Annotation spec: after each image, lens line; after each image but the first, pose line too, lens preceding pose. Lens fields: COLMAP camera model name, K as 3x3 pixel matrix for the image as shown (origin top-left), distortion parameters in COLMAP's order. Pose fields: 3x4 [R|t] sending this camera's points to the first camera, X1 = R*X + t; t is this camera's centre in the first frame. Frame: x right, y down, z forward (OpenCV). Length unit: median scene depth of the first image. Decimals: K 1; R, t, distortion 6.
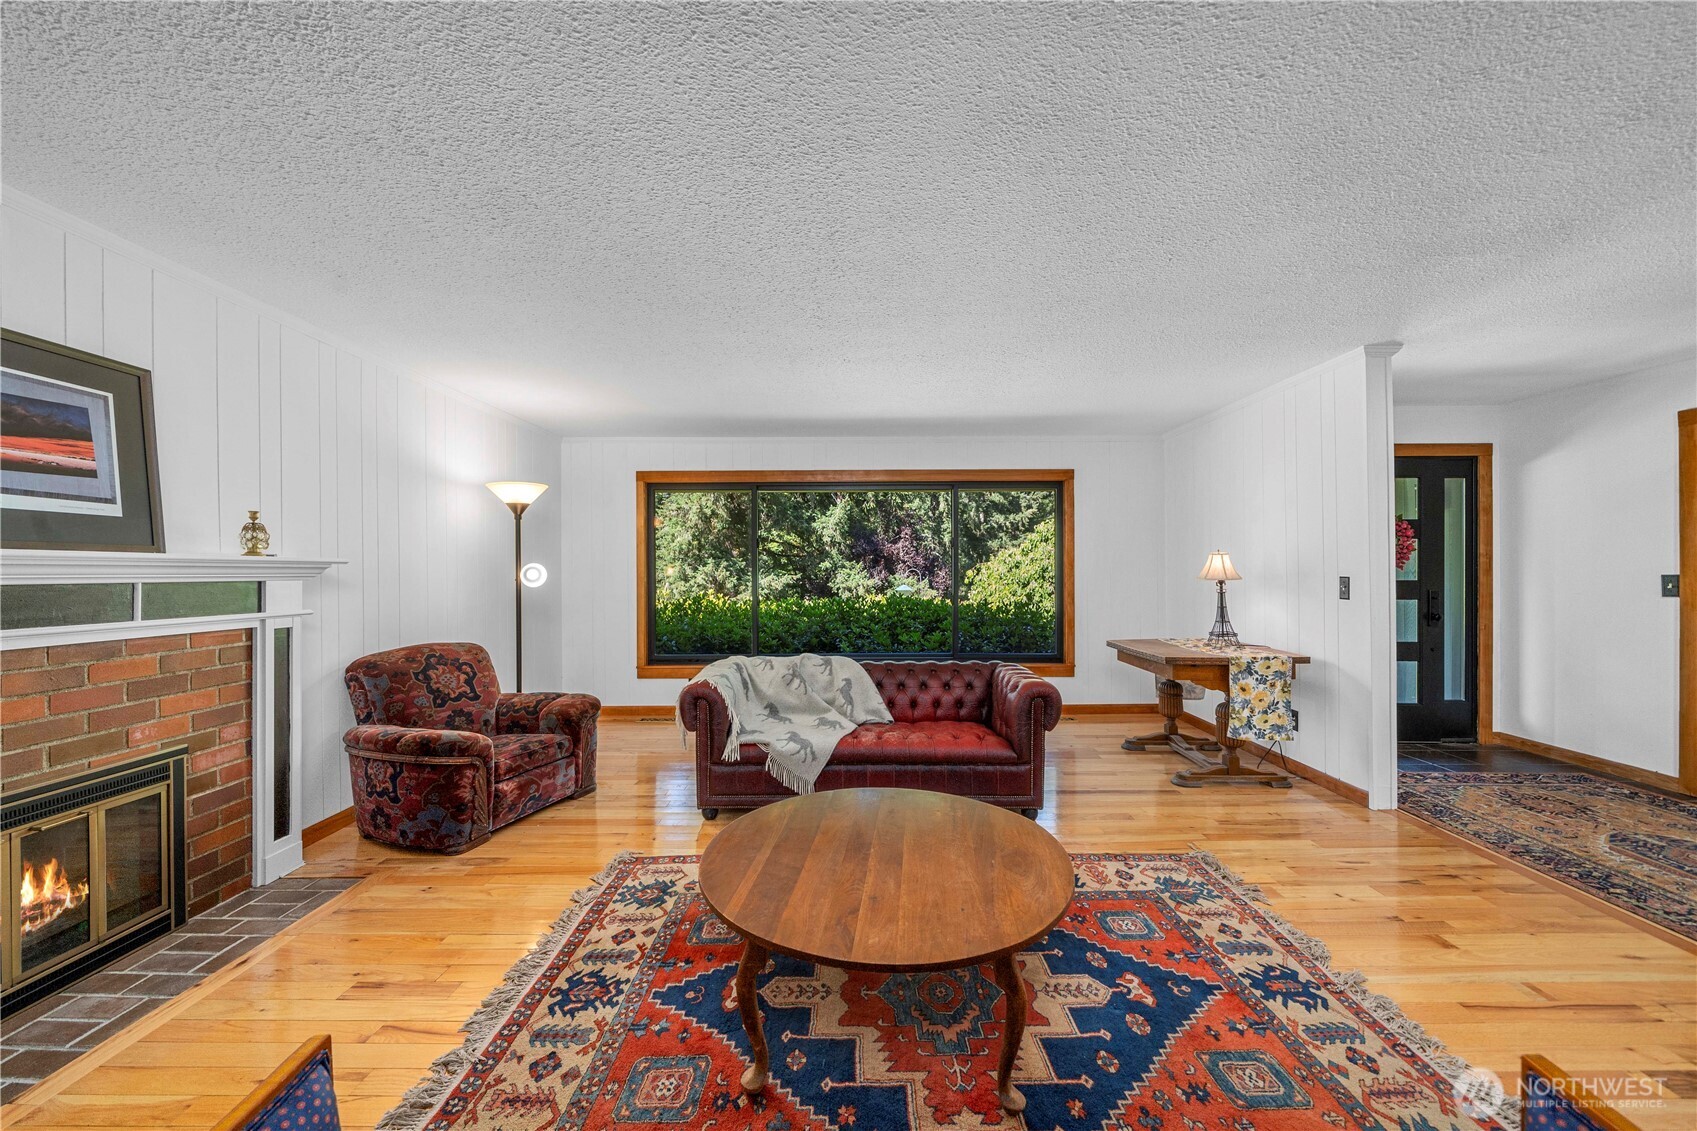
lens RADIAL K [[620.1, 0, 848.5], [0, 620.1, 565.5], [0, 0, 1]] dist [-0.001486, -0.000205]
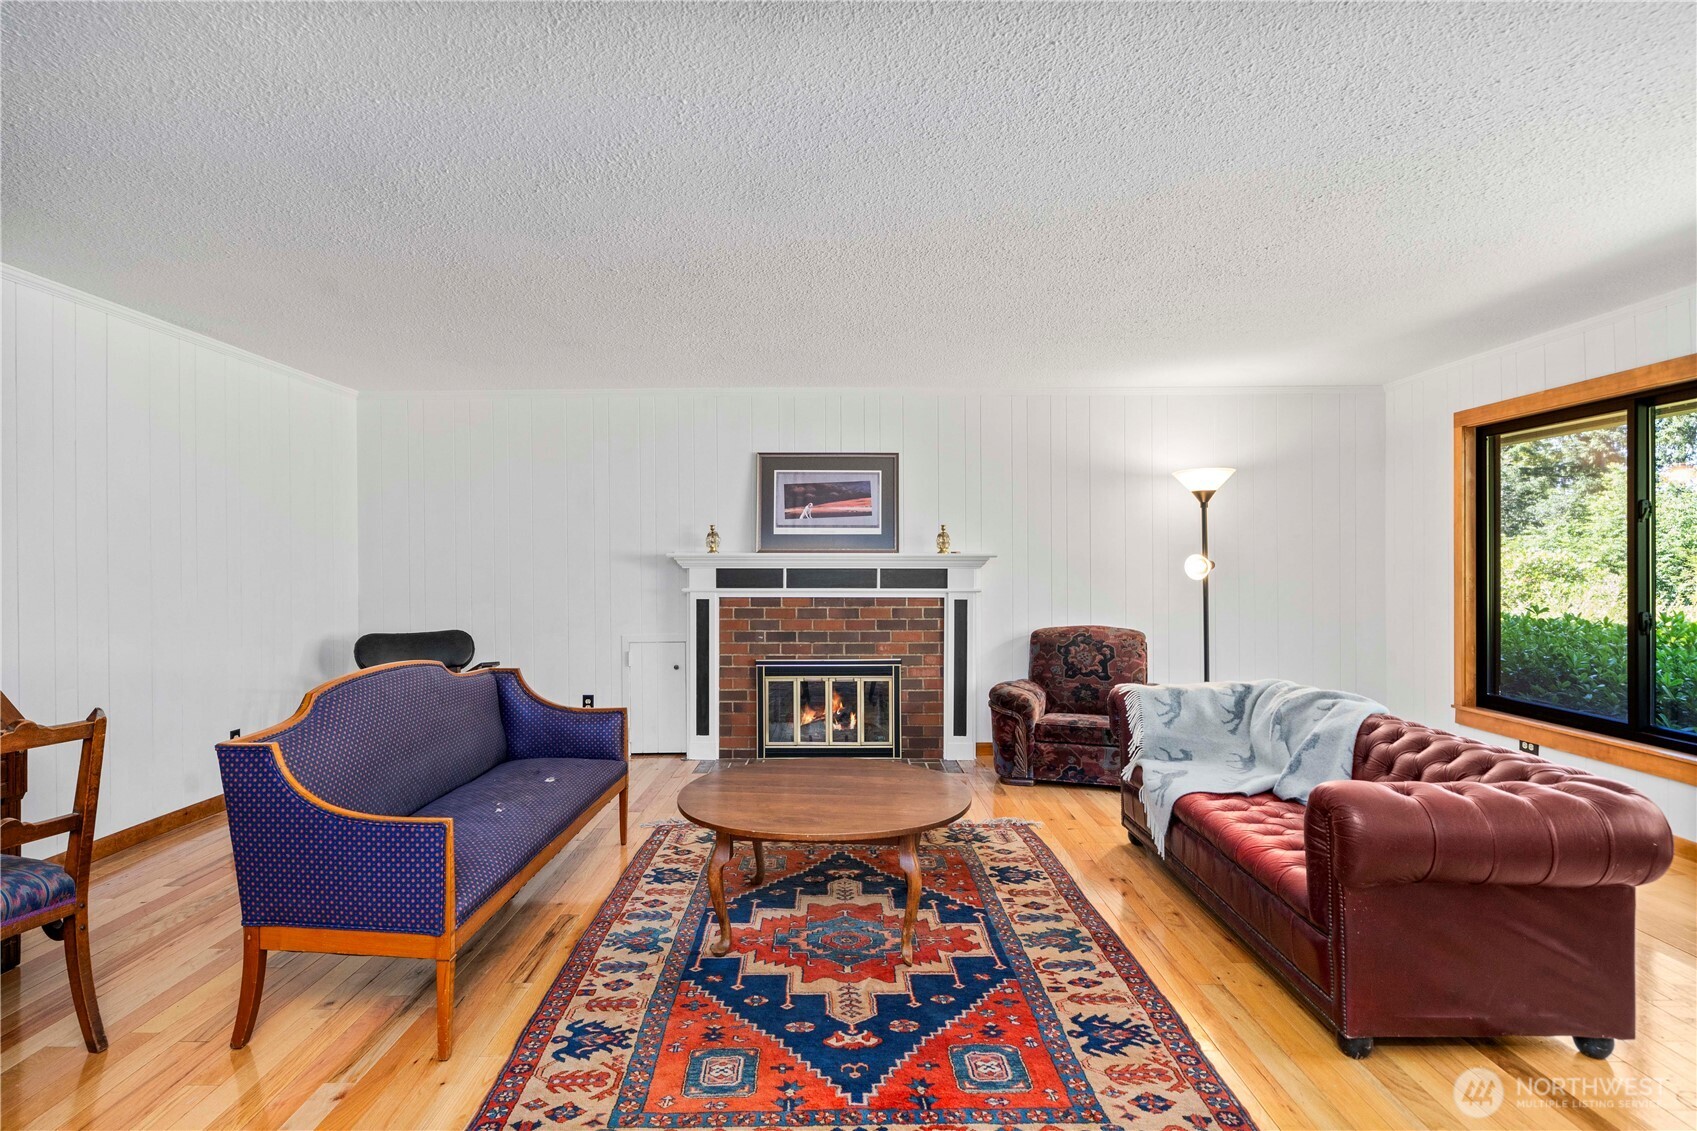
lens RADIAL K [[855.0, 0, 848.5], [0, 855.0, 565.5], [0, 0, 1]] dist [0.004165, 0.000632]
pose [[0.006708, 0.005212, -0.999964, 1.405871], [0.009411, 0.999942, 0.005275, 0.003446], [0.999933, -0.009446, 0.006658, 0.831680]]
